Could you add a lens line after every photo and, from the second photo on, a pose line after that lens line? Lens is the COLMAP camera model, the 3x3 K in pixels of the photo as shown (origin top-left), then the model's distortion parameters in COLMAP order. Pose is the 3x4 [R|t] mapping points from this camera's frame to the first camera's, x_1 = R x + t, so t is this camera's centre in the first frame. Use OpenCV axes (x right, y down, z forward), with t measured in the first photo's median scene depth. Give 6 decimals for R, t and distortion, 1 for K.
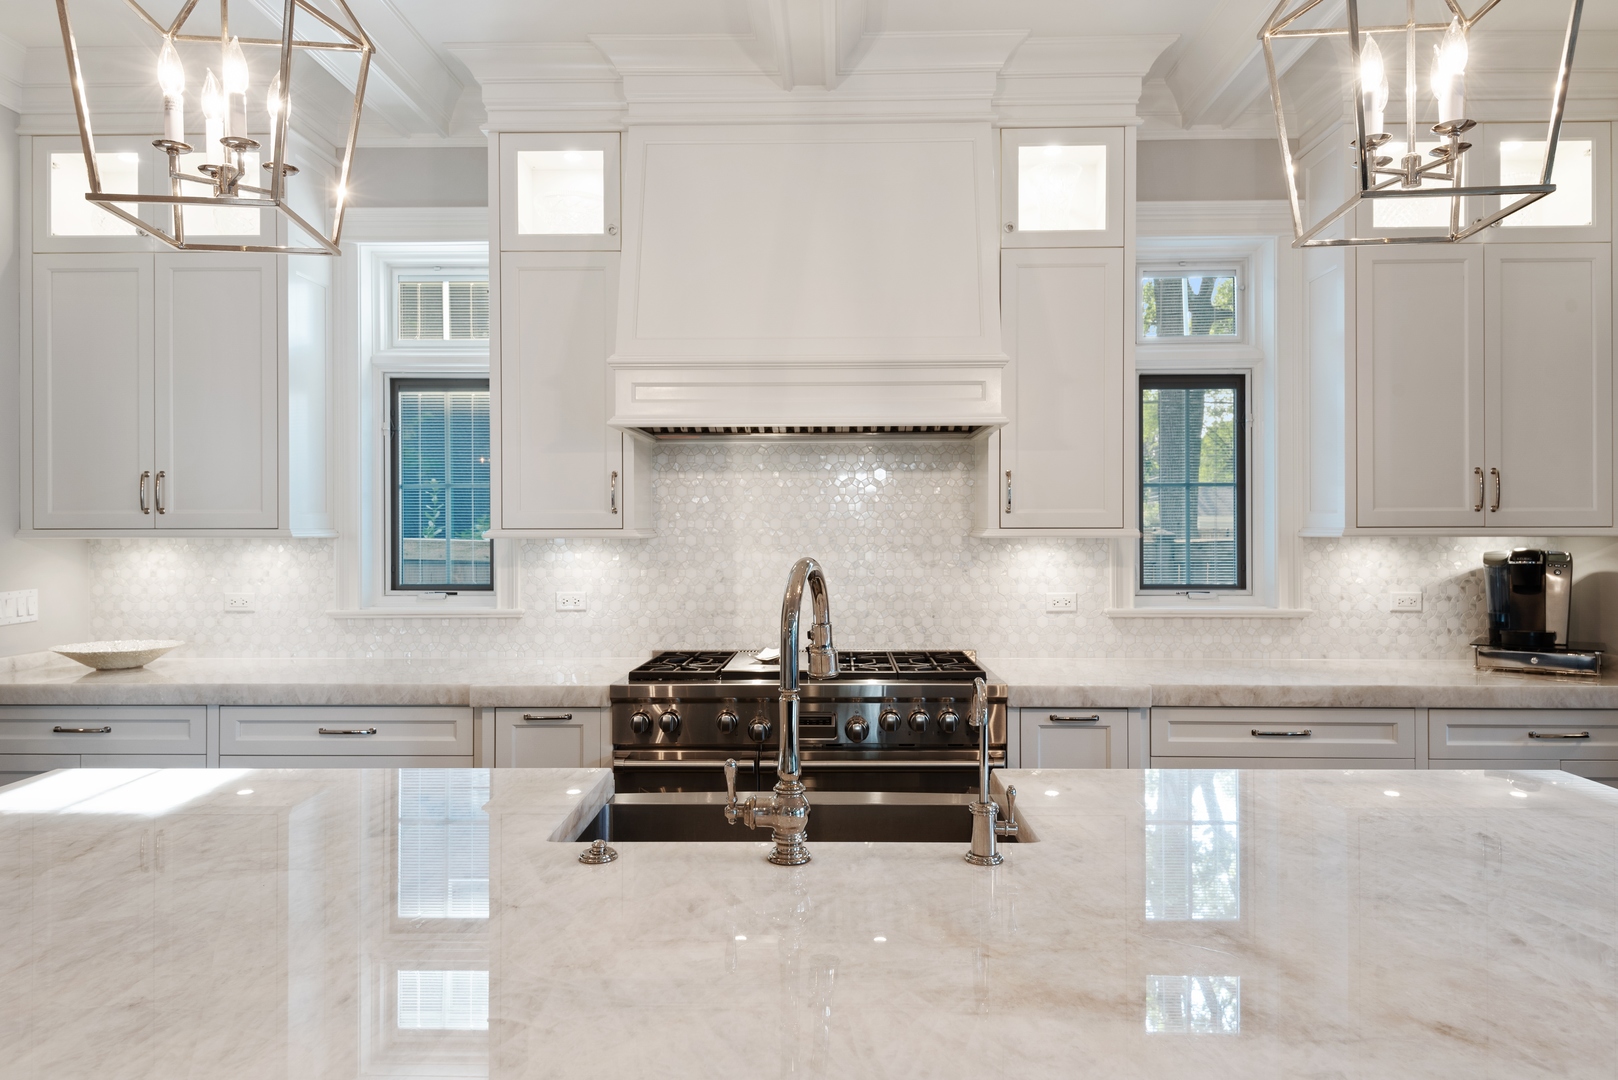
lens RADIAL K [[997.2, 0, 812.5], [0, 997.2, 531.0], [0, 0, 1]] dist [0.025916, -0.005699]
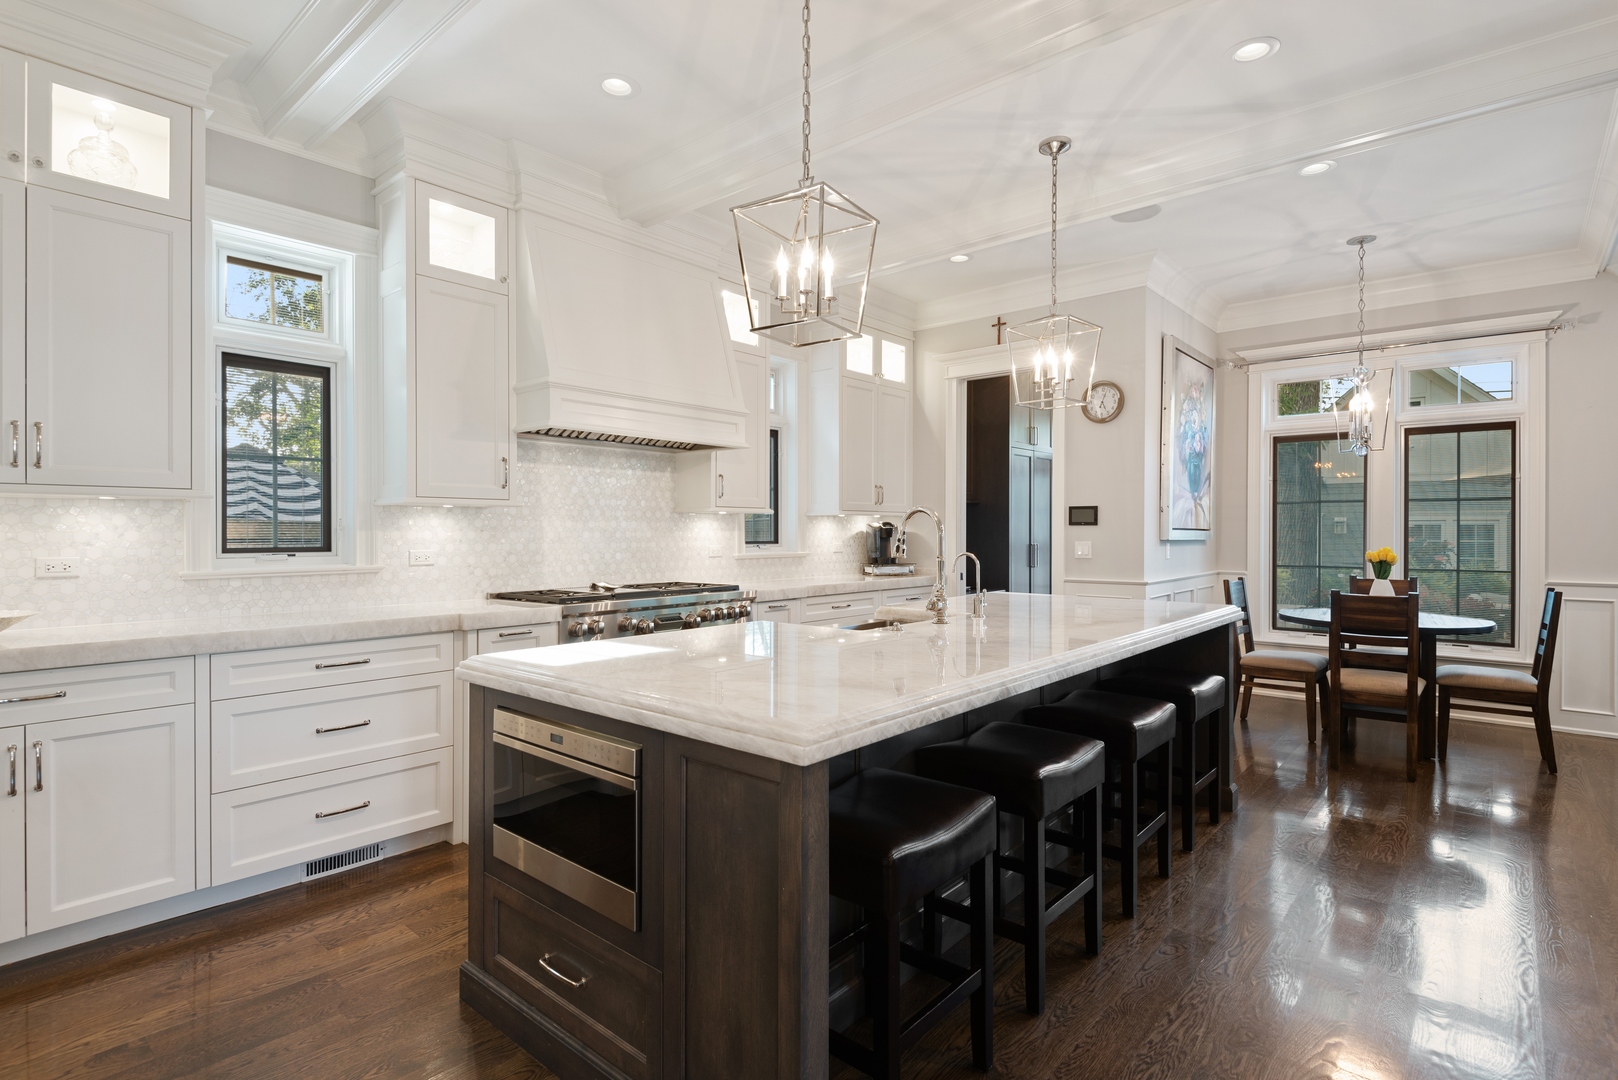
lens RADIAL K [[794.9, 0, 820.9], [0, 794.9, 528.4], [0, 0, 1]] dist [-0.005782, -0.000722]
pose [[0.629626, 0.003998, 0.776888, -0.705675], [-0.016911, 0.999820, 0.008561, 0.016664], [-0.776715, -0.018528, 0.629580, -0.012052]]
